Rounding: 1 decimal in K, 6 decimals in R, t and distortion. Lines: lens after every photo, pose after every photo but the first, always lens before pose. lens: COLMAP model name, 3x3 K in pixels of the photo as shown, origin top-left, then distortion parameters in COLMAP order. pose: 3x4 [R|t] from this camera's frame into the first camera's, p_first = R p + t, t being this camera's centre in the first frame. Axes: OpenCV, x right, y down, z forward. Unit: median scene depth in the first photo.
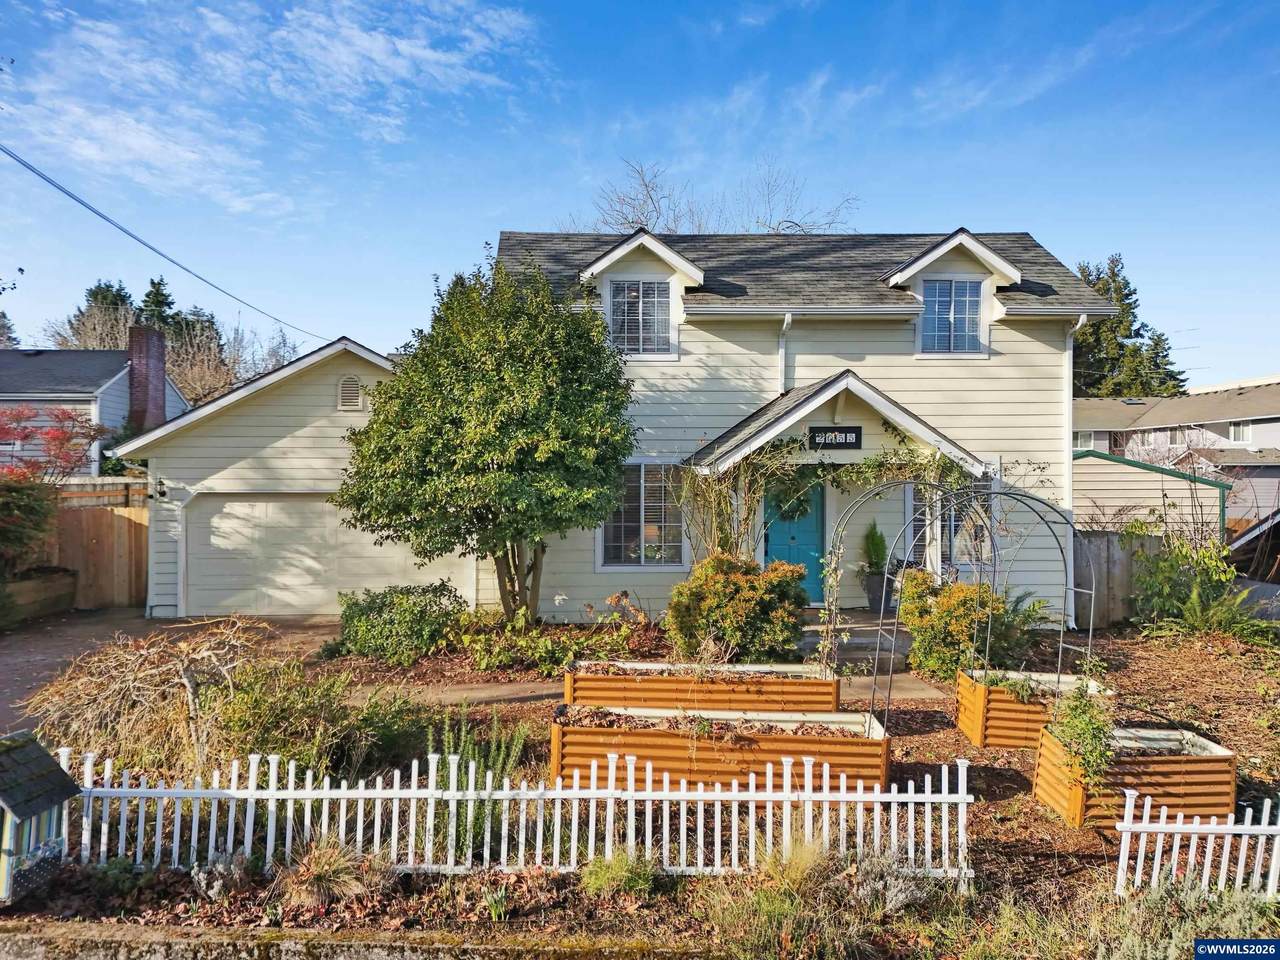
lens RADIAL K [[904.7, 0, 632.2], [0, 904.7, 478.3], [0, 0, 1]] dist [0.036270, -0.010570]
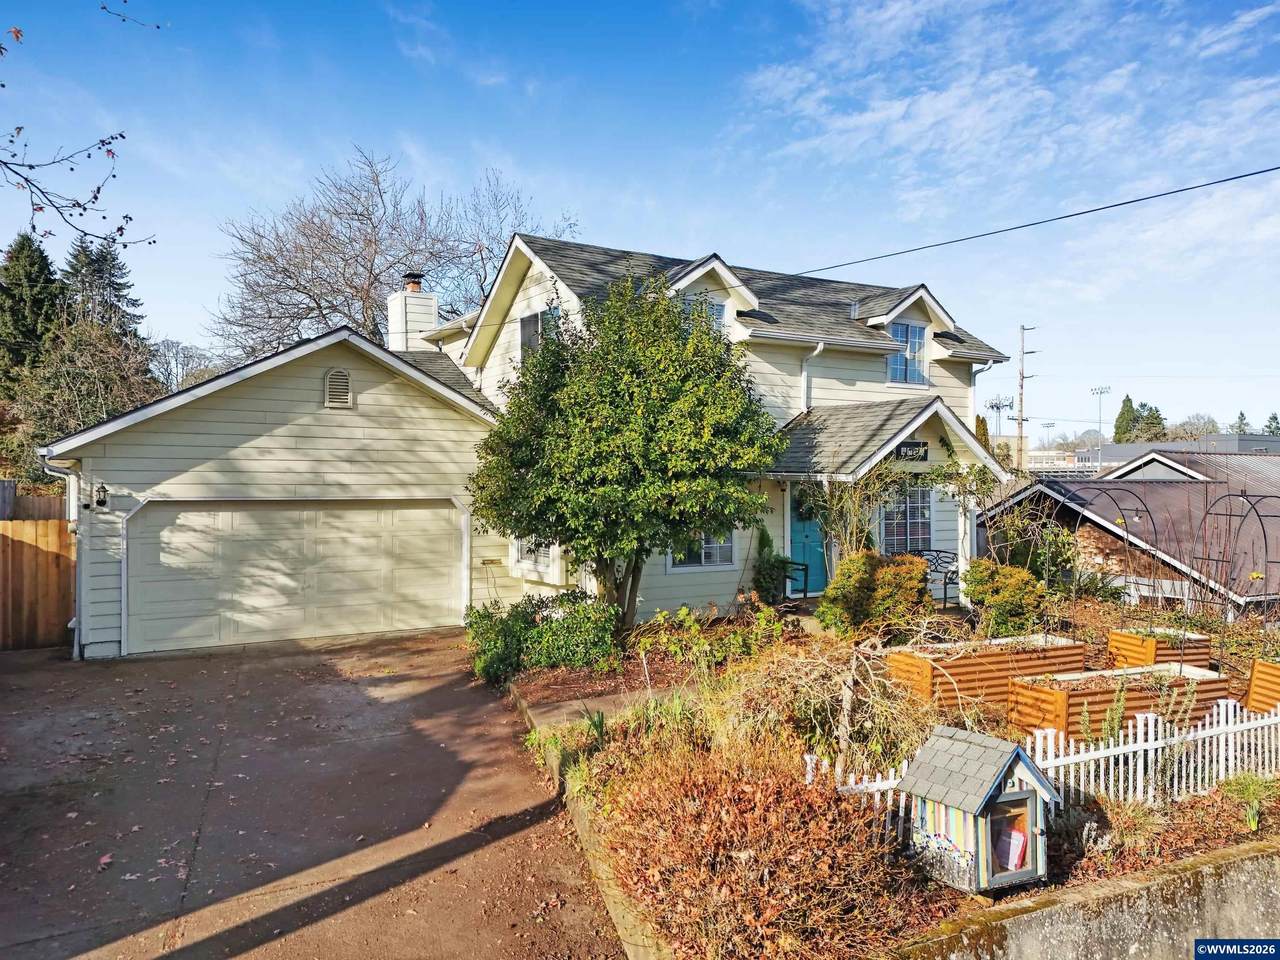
lens RADIAL K [[904.7, 0, 635.3], [0, 904.7, 466.6], [0, 0, 1]] dist [0.036270, -0.010570]
pose [[0.882324, 0.009907, 0.470537, -0.479990], [-0.003483, 0.999888, -0.014521, -0.004438], [-0.470629, 0.011174, 0.882261, 0.074103]]
